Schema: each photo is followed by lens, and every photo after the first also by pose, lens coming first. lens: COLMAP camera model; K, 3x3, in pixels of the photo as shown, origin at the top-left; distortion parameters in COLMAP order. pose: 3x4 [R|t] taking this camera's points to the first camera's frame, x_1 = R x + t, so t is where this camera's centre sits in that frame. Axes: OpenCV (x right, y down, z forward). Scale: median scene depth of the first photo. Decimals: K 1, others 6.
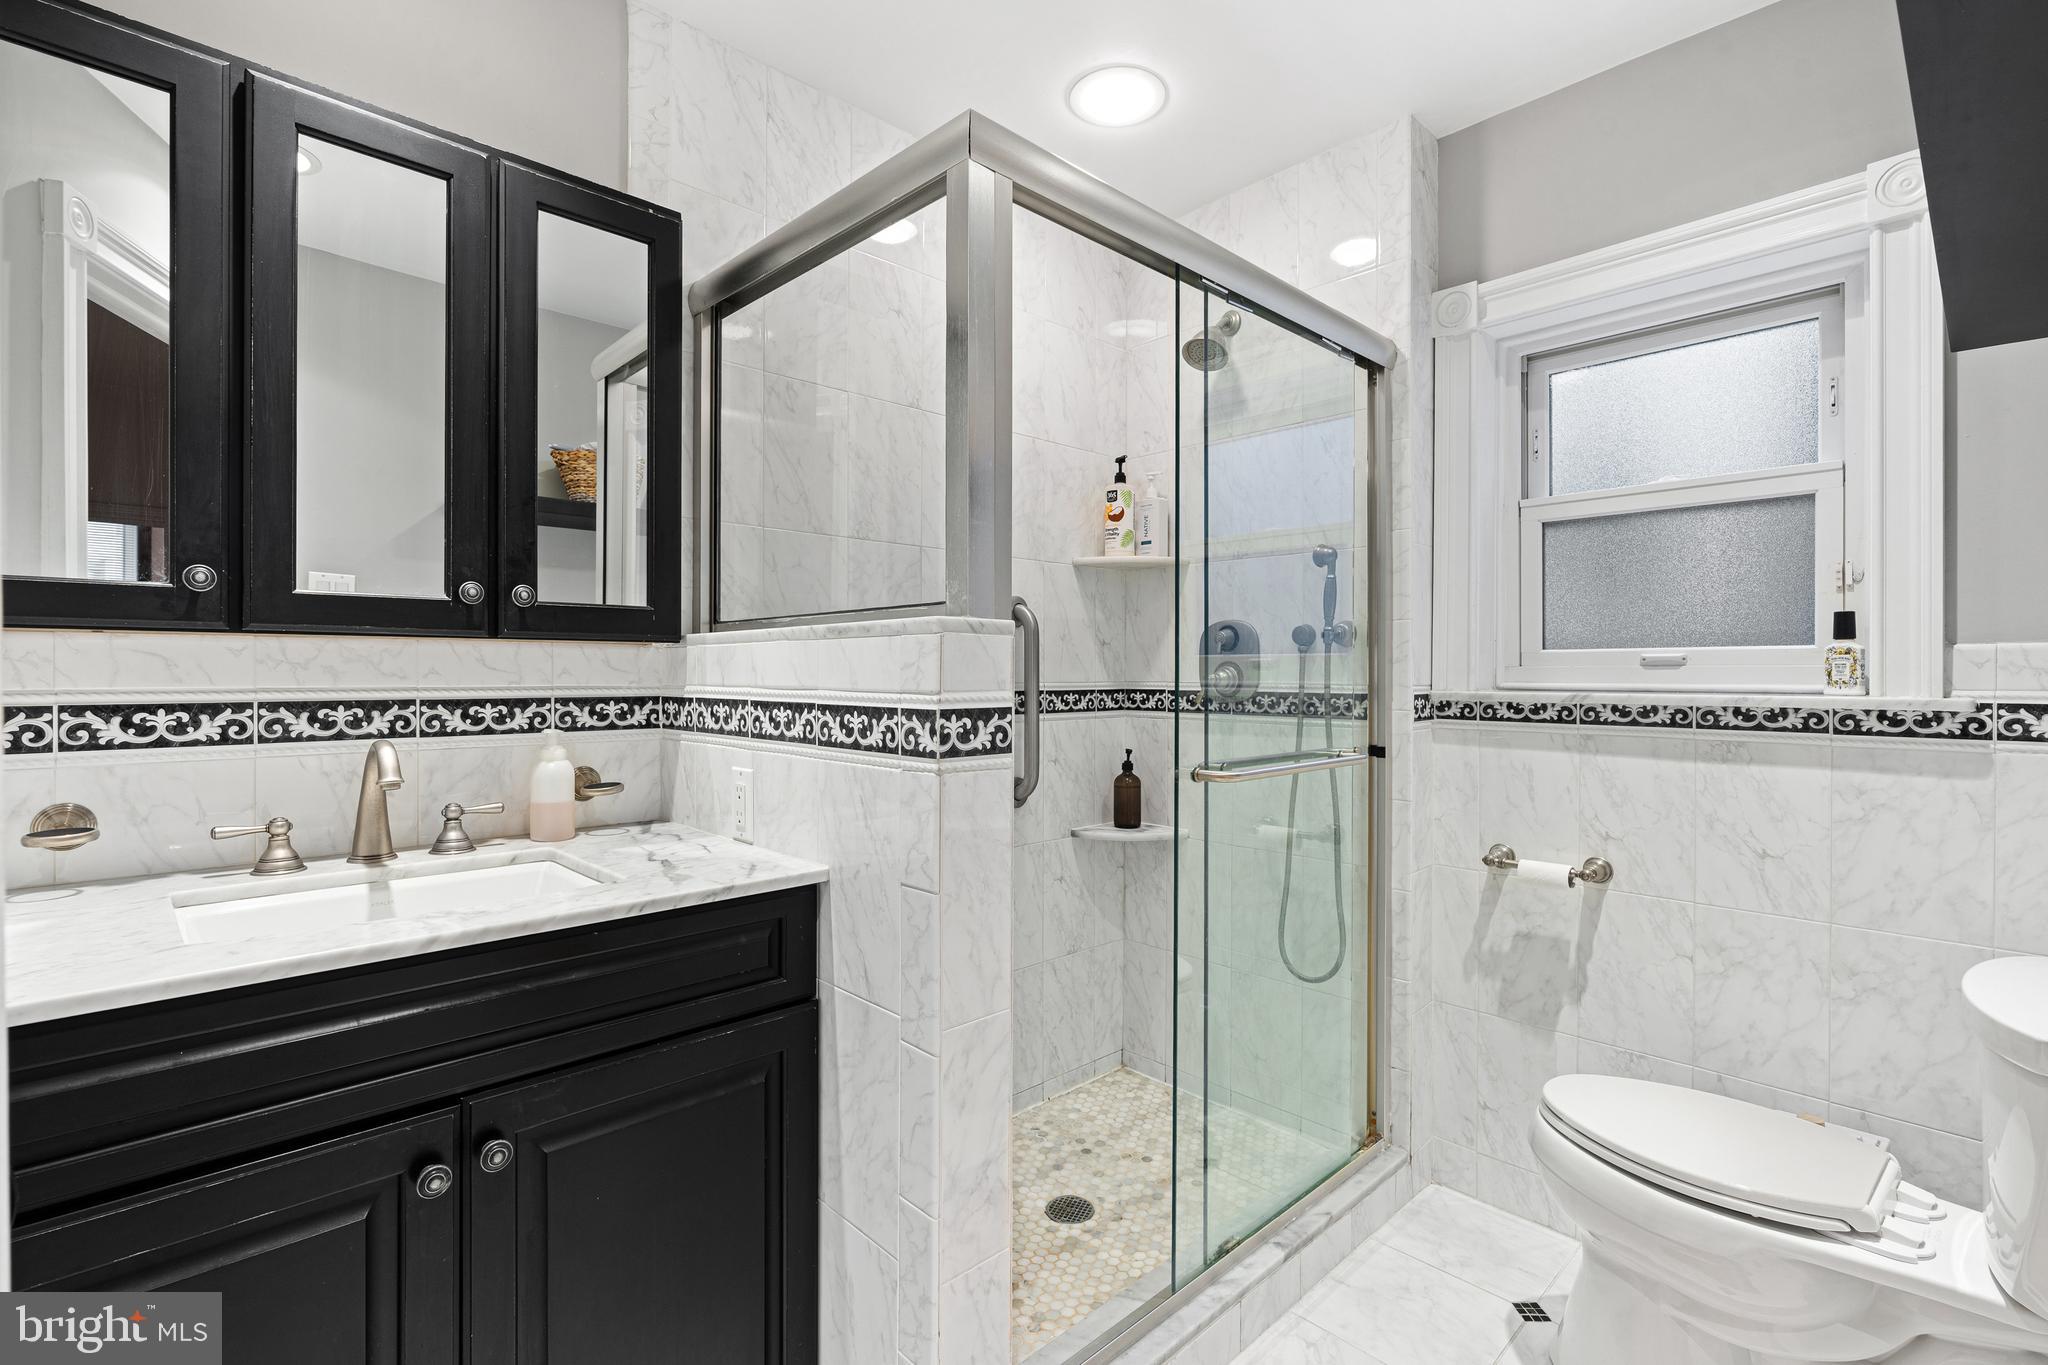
lens RADIAL K [[910.2, 0, 1012.5], [0, 910.2, 662.3], [0, 0, 1]] dist [-0.011236, 0.004316]
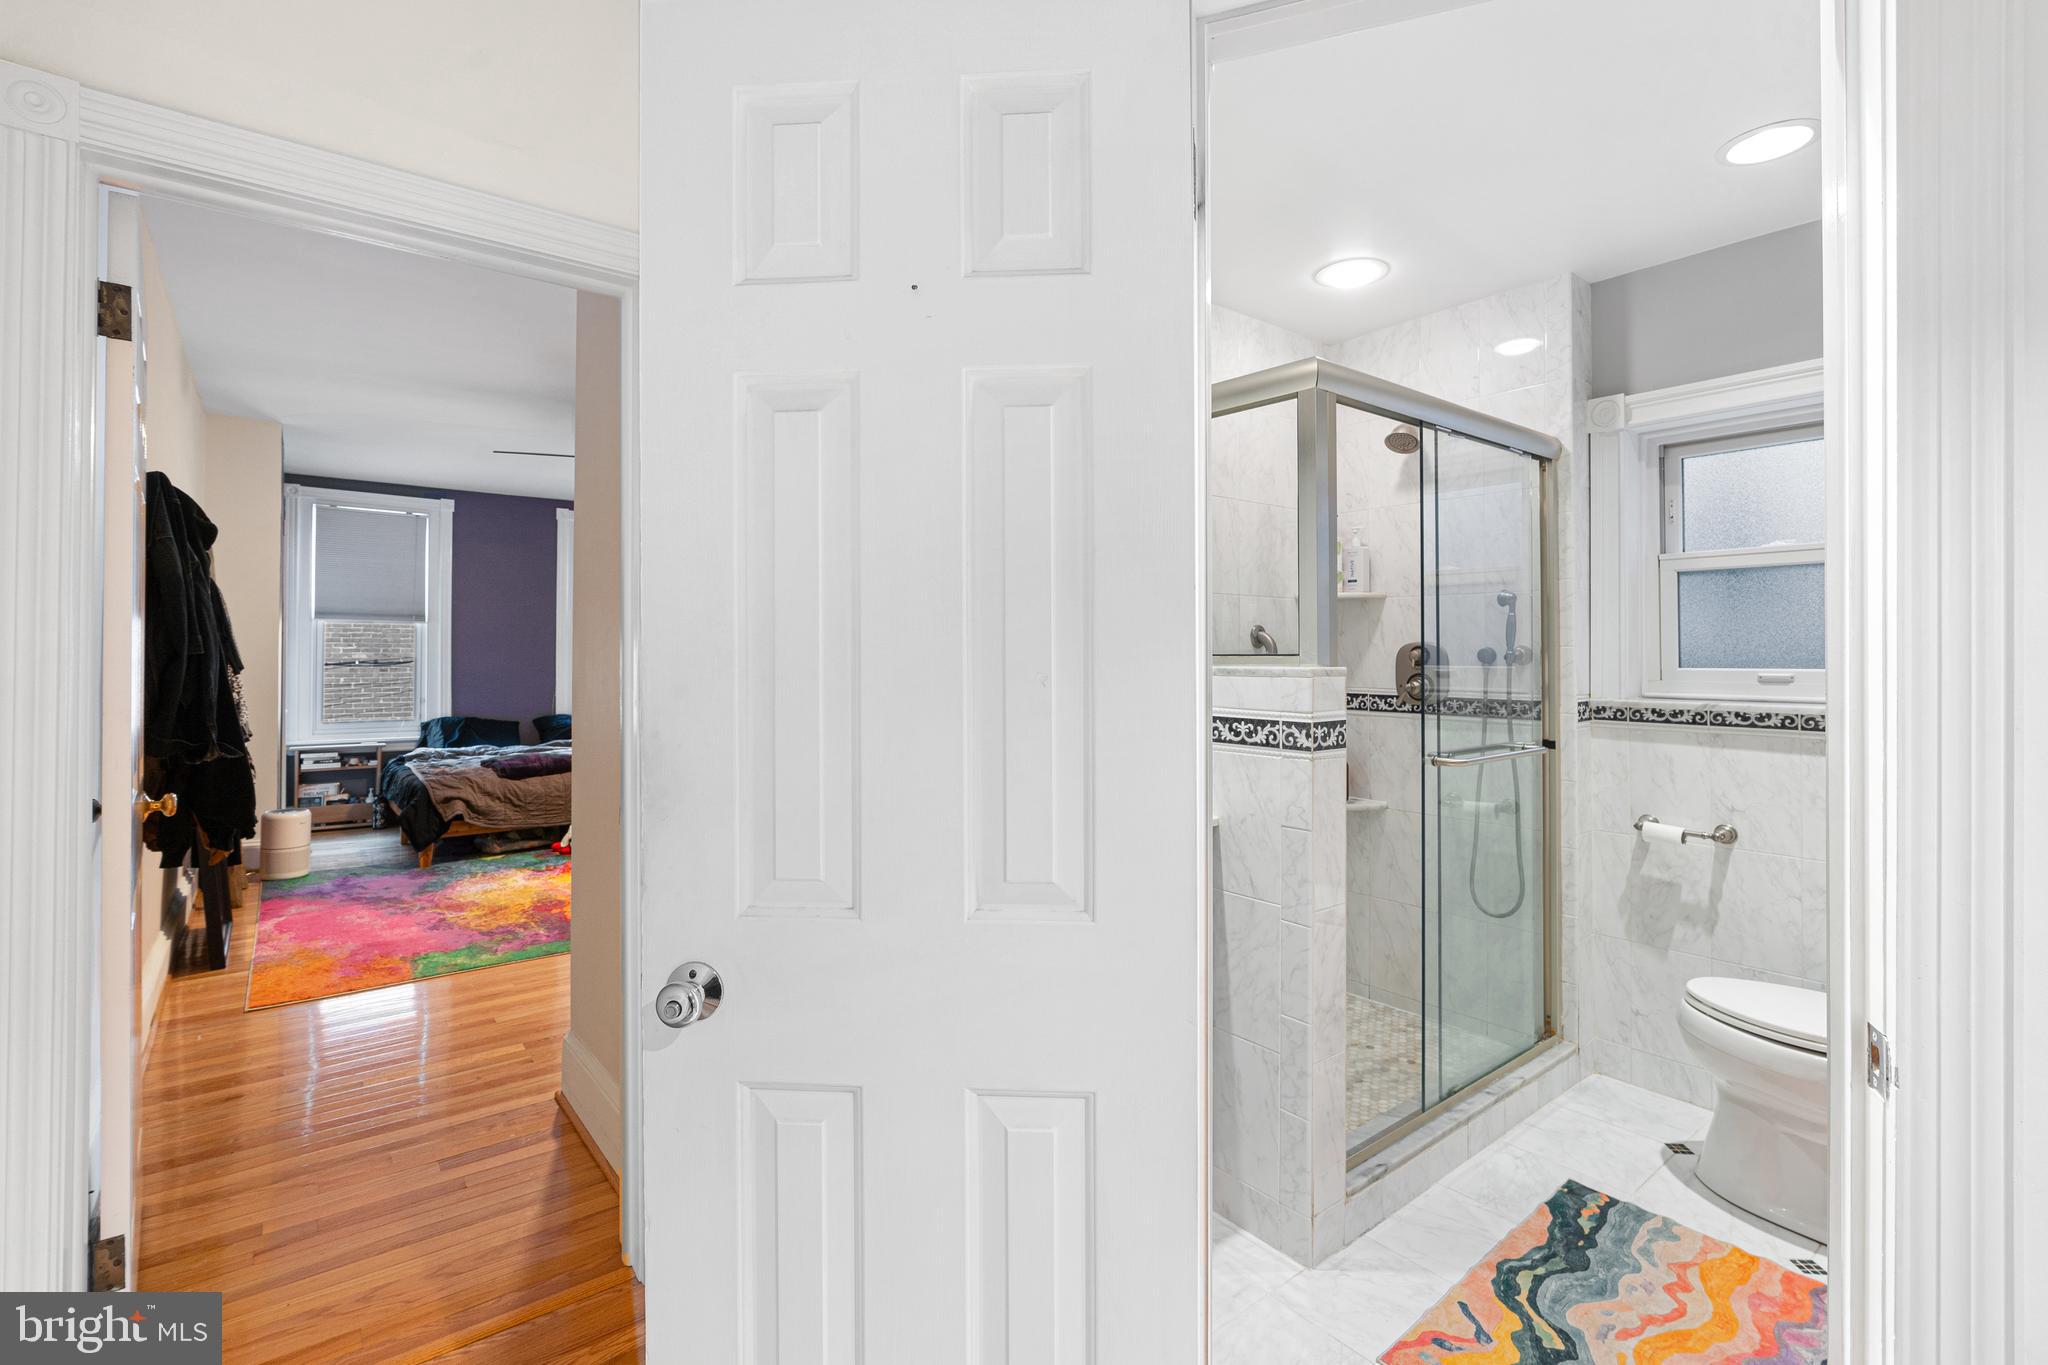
lens RADIAL K [[910.2, 0, 1009.5], [0, 910.2, 629.9], [0, 0, 1]] dist [-0.011236, 0.004316]
pose [[0.995608, -0.003991, -0.093537, -0.278891], [0.002767, 0.999909, -0.013206, -0.057710], [0.093581, 0.012889, 0.995528, -0.430117]]
